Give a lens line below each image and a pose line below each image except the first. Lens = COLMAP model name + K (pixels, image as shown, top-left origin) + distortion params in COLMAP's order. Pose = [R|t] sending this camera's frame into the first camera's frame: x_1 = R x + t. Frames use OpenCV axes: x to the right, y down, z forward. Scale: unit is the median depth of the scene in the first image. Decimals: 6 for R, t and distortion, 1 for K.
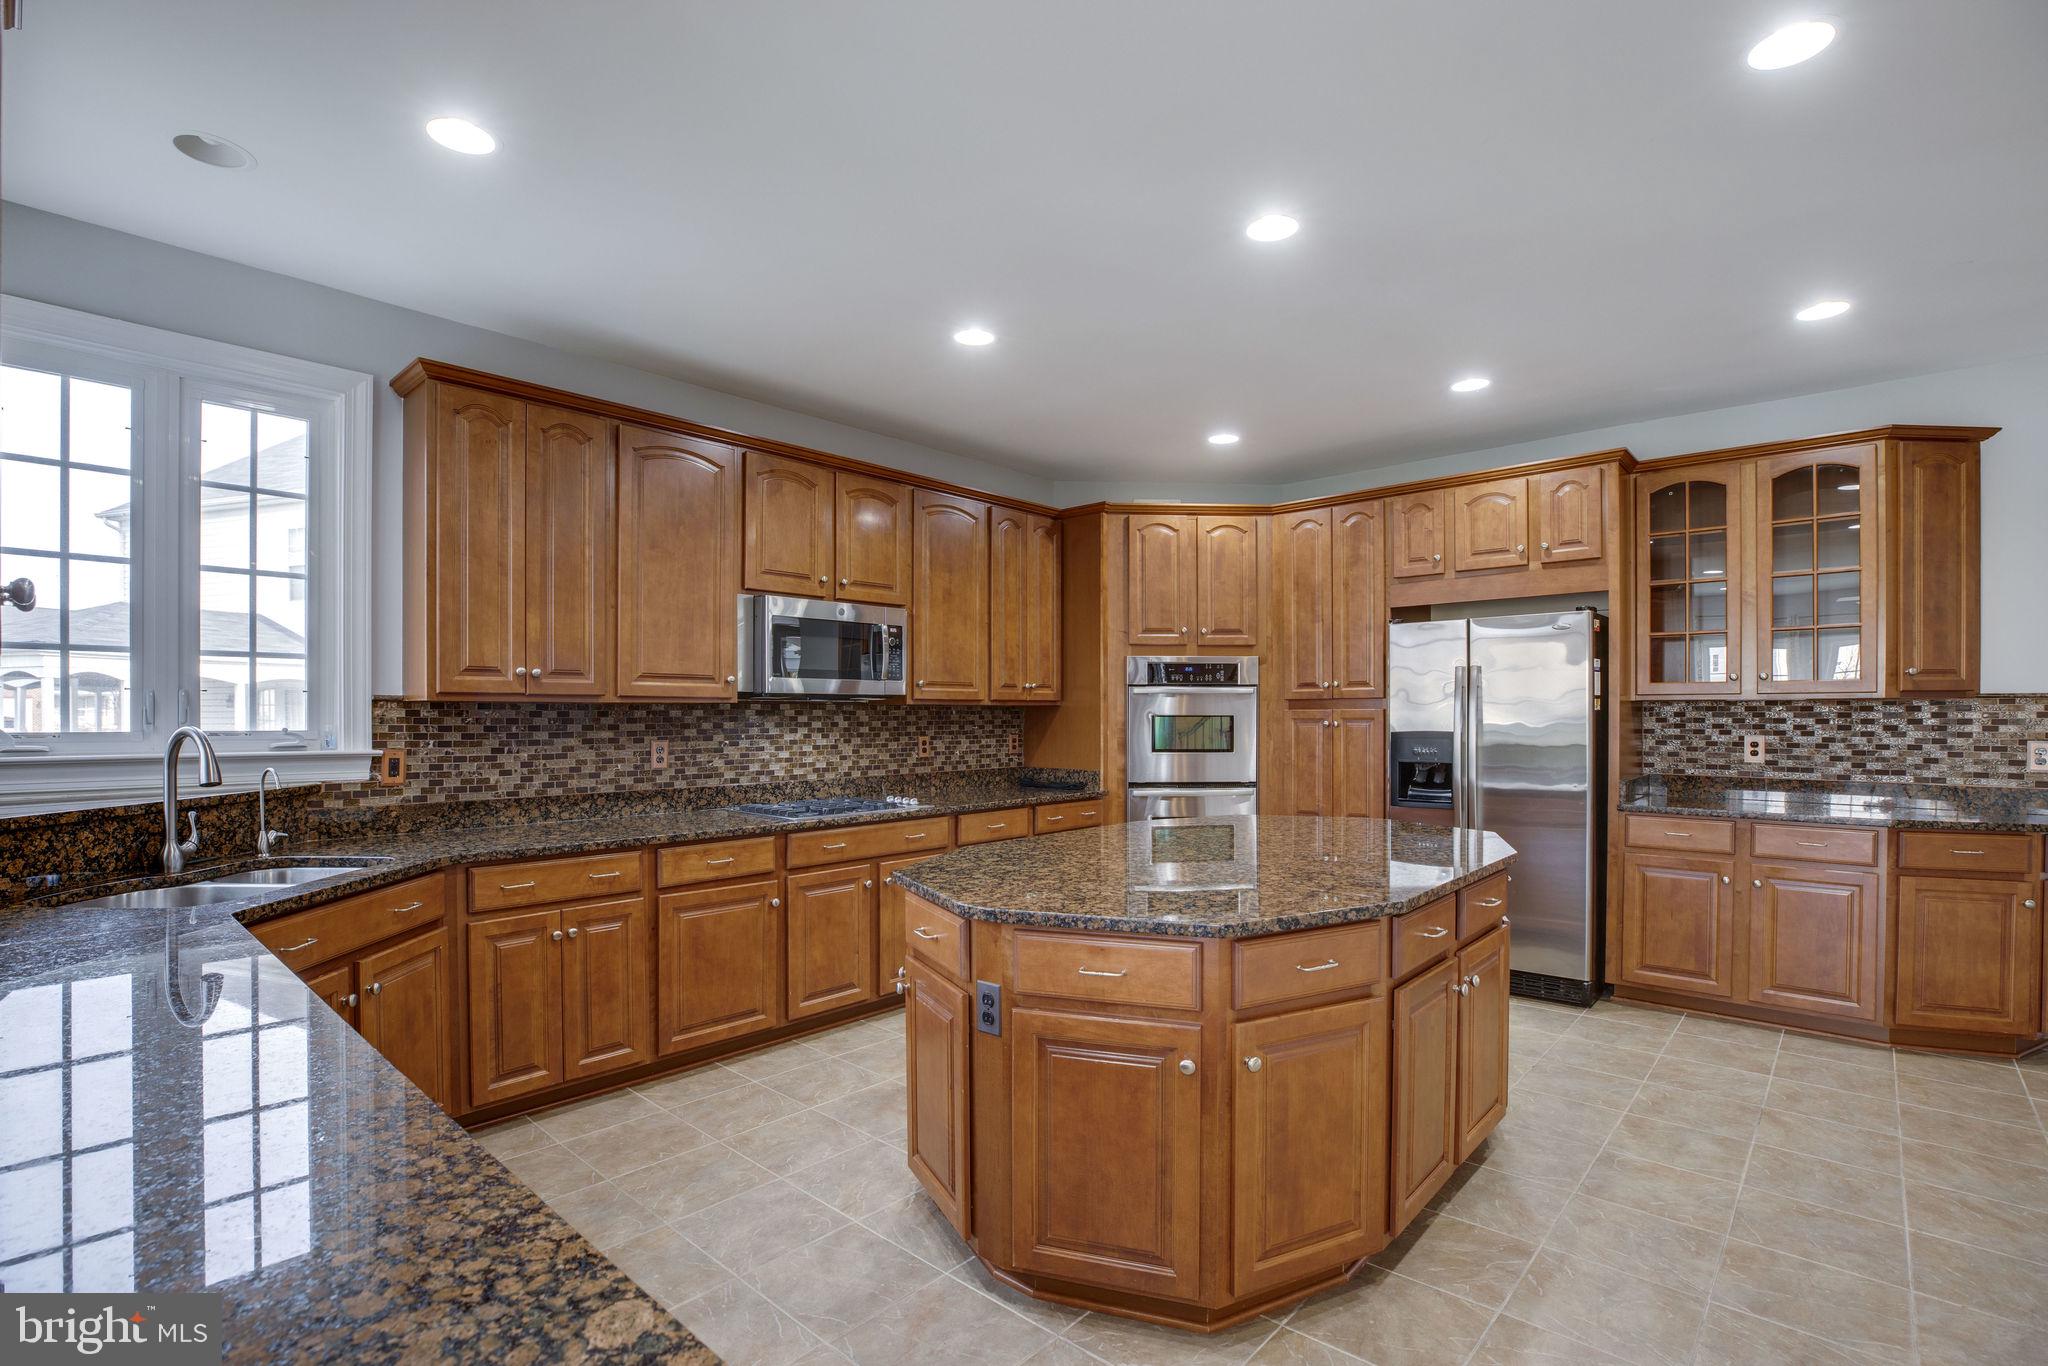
lens RADIAL K [[948.5, 0, 1022.6], [0, 948.5, 695.0], [0, 0, 1]] dist [-0.026003, 0.000638]
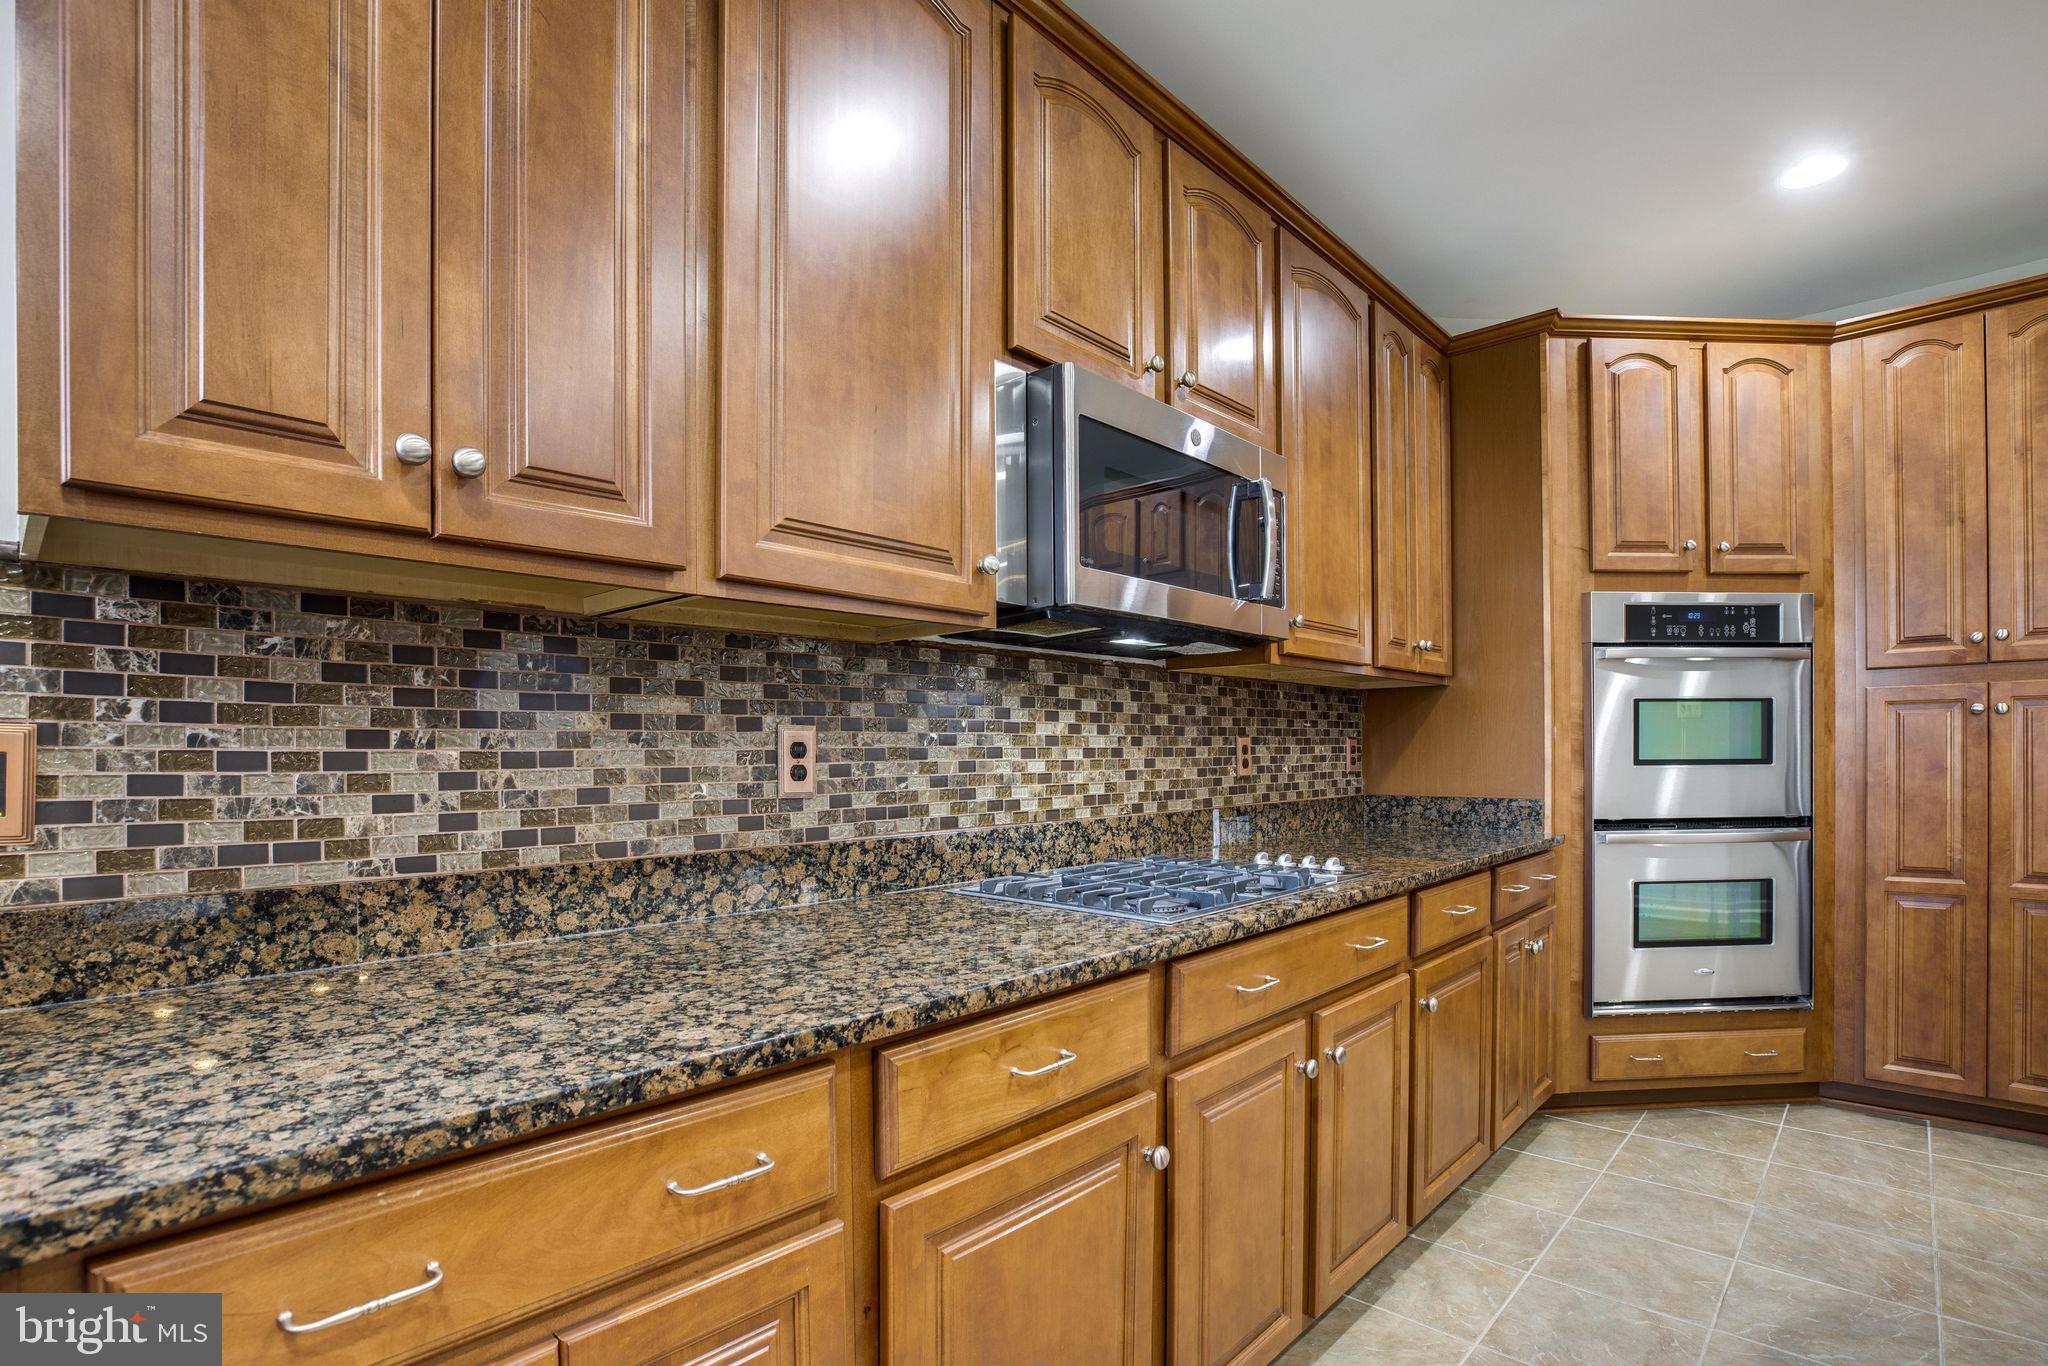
lens RADIAL K [[948.5, 0, 1034.6], [0, 948.5, 737.9], [0, 0, 1]] dist [-0.026003, 0.000638]
pose [[0.999912, -0.007582, 0.010915, -0.282180], [0.007583, 0.999971, -0.000041, 0.053525], [-0.010914, 0.000124, 0.999940, 0.580263]]
